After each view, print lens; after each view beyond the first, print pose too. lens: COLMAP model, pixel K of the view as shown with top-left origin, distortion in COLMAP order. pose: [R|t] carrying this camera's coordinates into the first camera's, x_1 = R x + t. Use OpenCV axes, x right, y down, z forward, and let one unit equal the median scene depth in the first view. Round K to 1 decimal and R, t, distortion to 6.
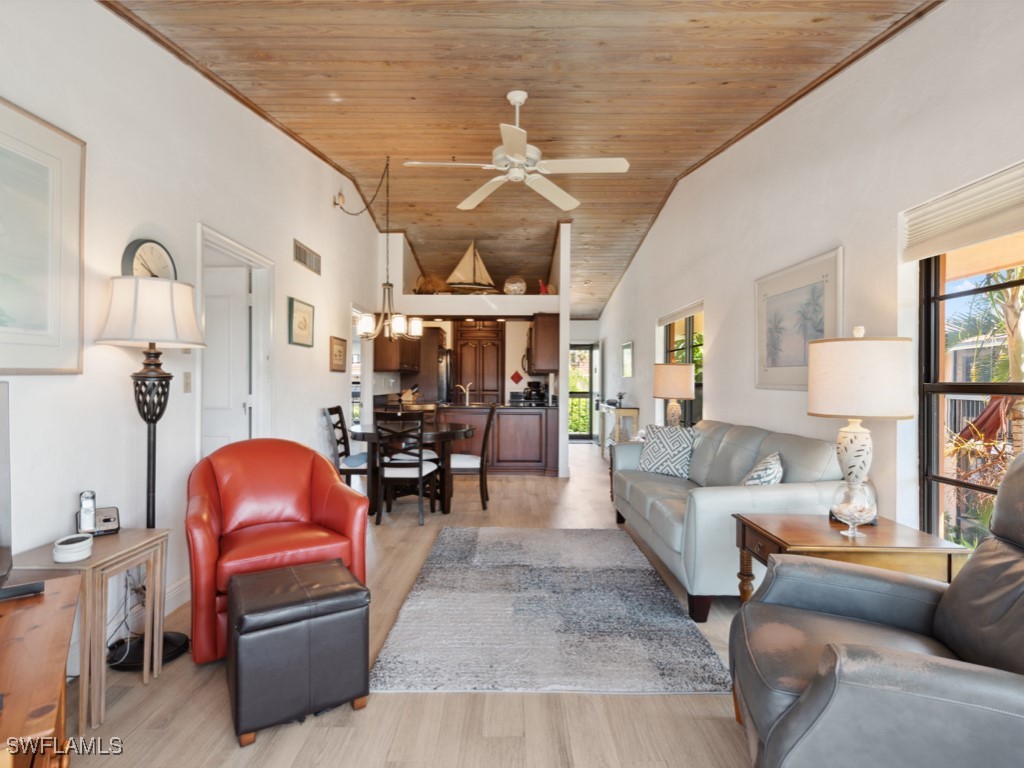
lens RADIAL K [[523.2, 0, 514.5], [0, 523.2, 385.2], [0, 0, 1]] dist [0.029981, -0.017638]
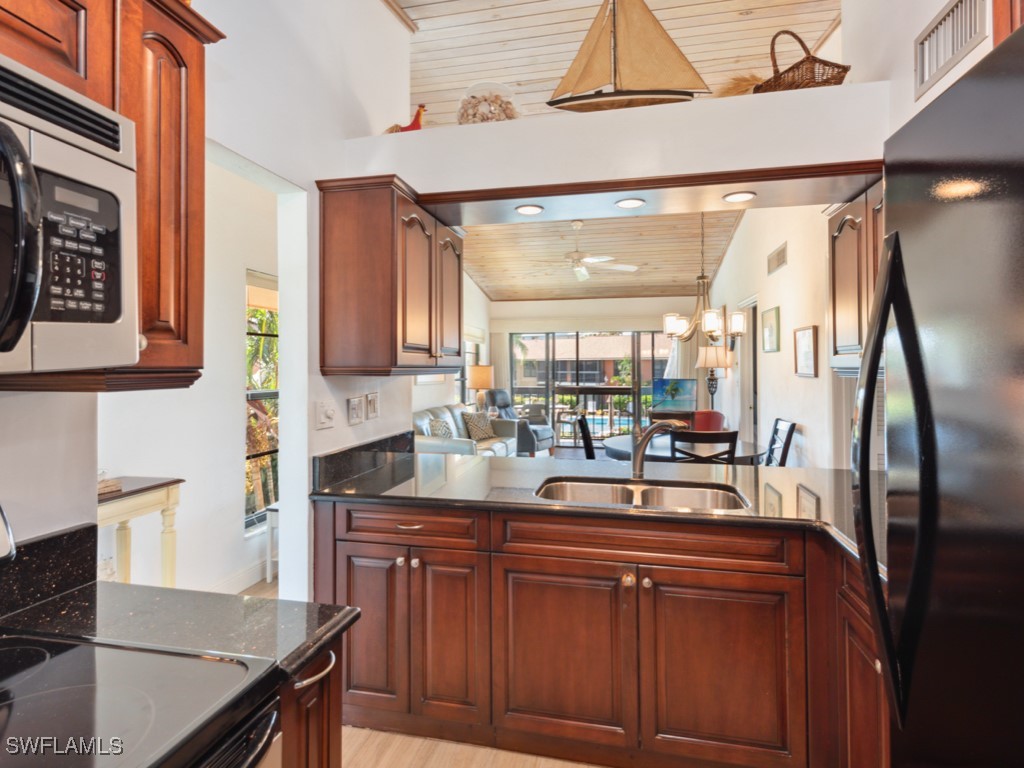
lens RADIAL K [[531.0, 0, 514.4], [0, 531.0, 365.8], [0, 0, 1]] dist [0.001304, -0.000022]
pose [[-0.975223, -0.002053, 0.221213, -0.089817], [-0.001454, 0.999995, 0.002870, -0.030808], [-0.221217, 0.002477, -0.975221, 1.335176]]
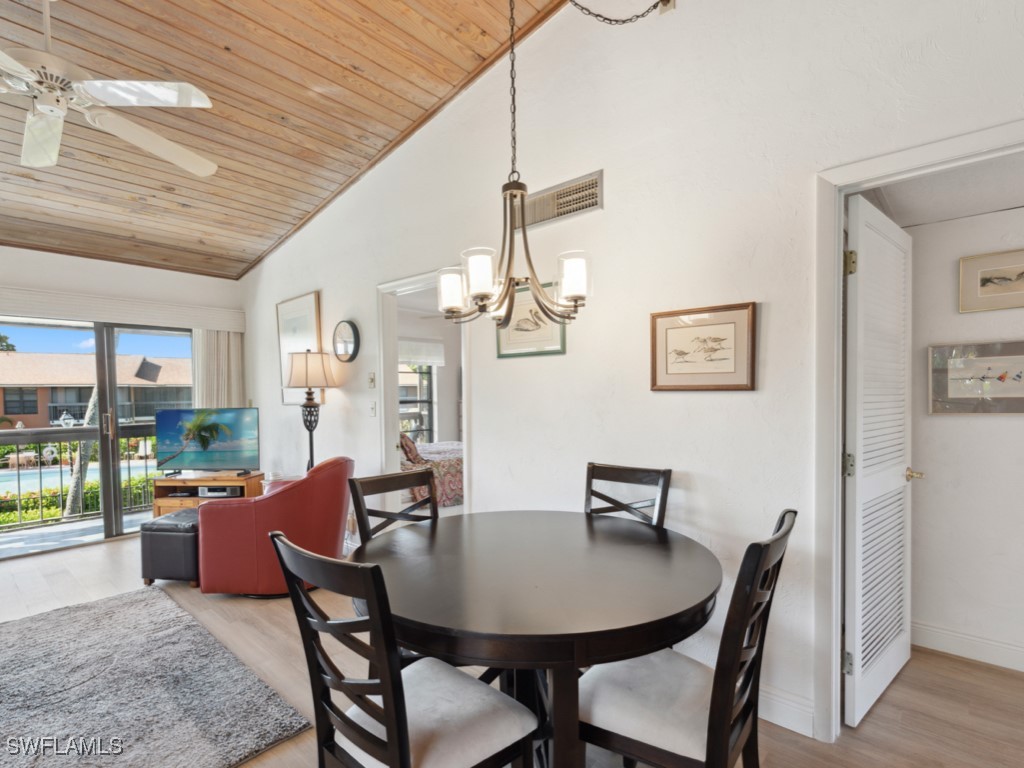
lens RADIAL K [[510.2, 0, 511.0], [0, 510.2, 410.1], [0, 0, 1]] dist [0.012785, -0.007146]
pose [[-0.670770, 0.030099, -0.741054, 0.048373], [0.006367, 0.999373, 0.034828, -0.018846], [0.741638, 0.018643, -0.670541, 0.877929]]
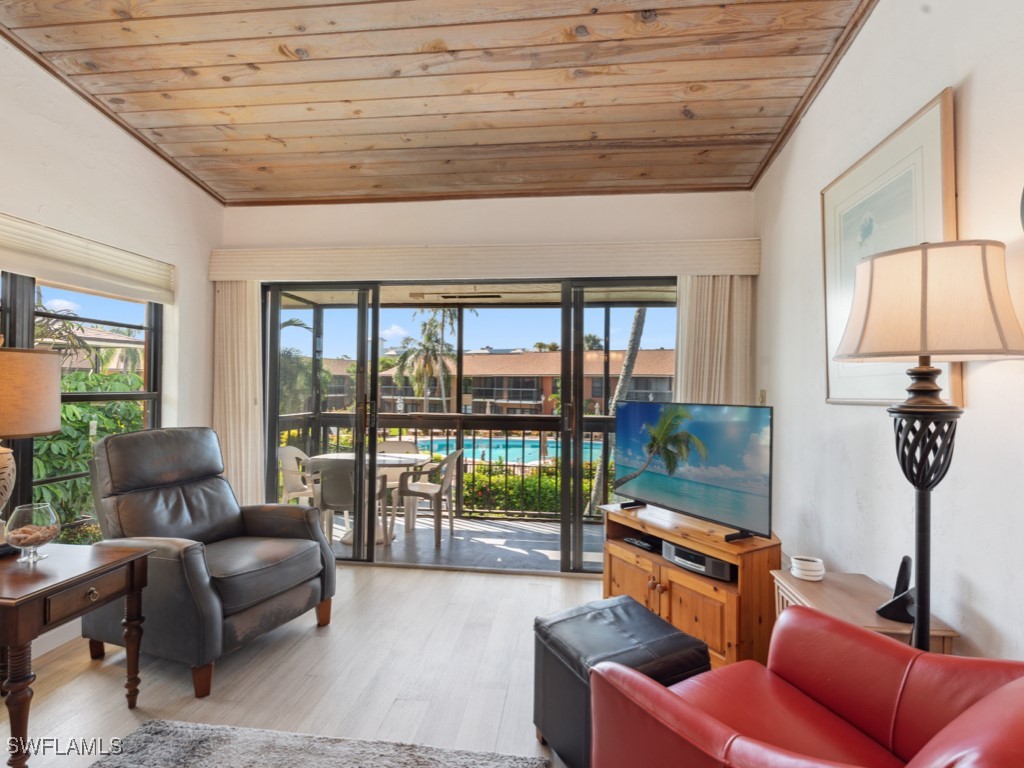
lens RADIAL K [[500.6, 0, 512.0], [0, 500.6, 384.0], [0, 0, 1]] dist [0.022277, -0.008785]
pose [[-0.992267, -0.015213, 0.123183, -0.094416], [-0.014910, 0.999883, 0.003387, -0.013929], [-0.123220, 0.001524, -0.992378, 0.535387]]
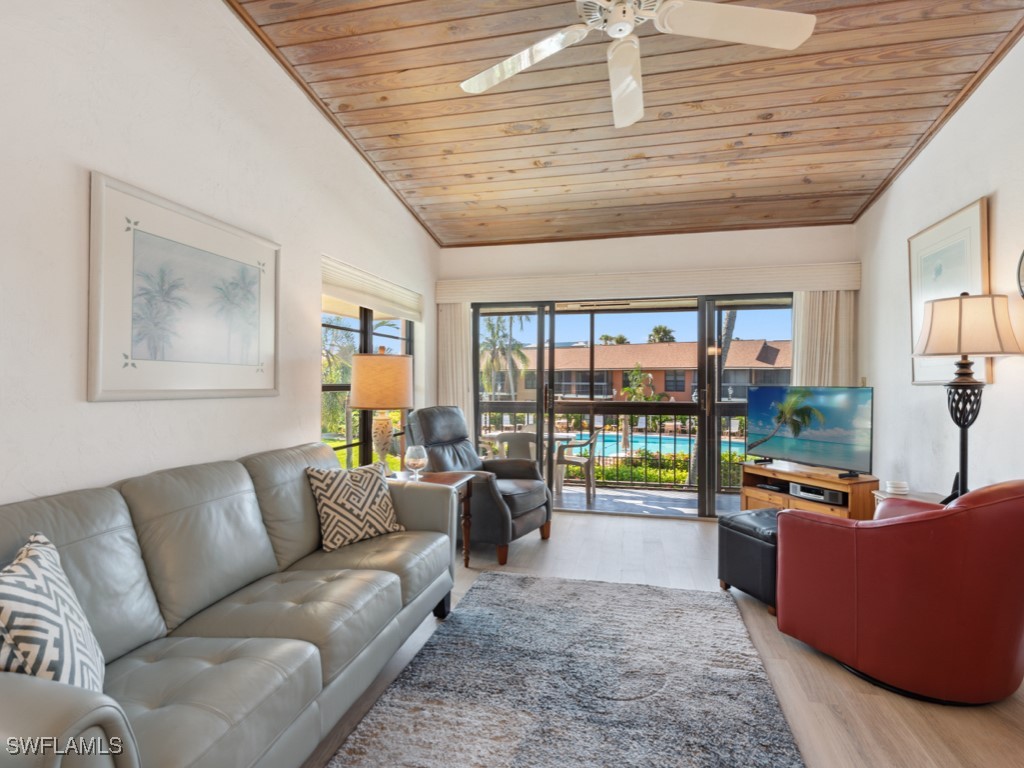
lens RADIAL K [[523.2, 0, 514.5], [0, 523.2, 385.2], [0, 0, 1]] dist [0.029981, -0.017638]
pose [[-0.973173, -0.008166, 0.229932, -0.009748], [-0.004470, 0.999852, 0.016590, -0.009991], [-0.230033, 0.015117, -0.973065, 0.748893]]
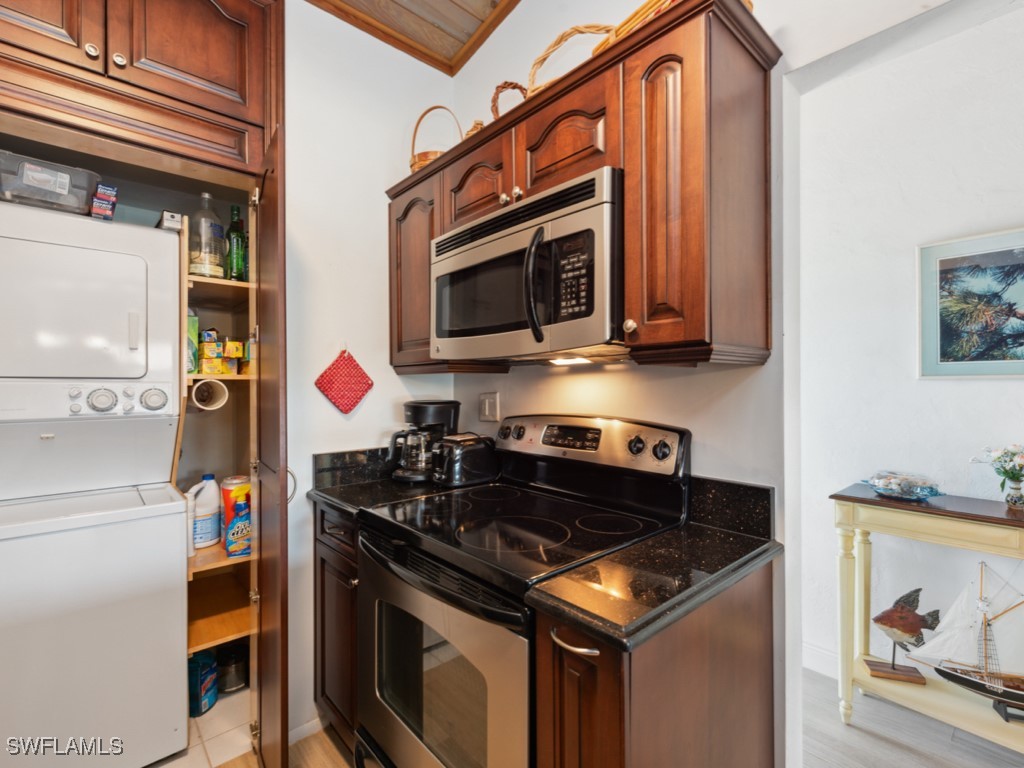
lens RADIAL K [[466.1, 0, 509.3], [0, 466.1, 386.4], [0, 0, 1]] dist [0.008142, 0.000004]
pose [[0.746216, -0.011498, 0.665604, -0.099190], [0.012964, 0.999912, 0.002738, -0.017954], [-0.665577, 0.006586, 0.746300, 1.149927]]
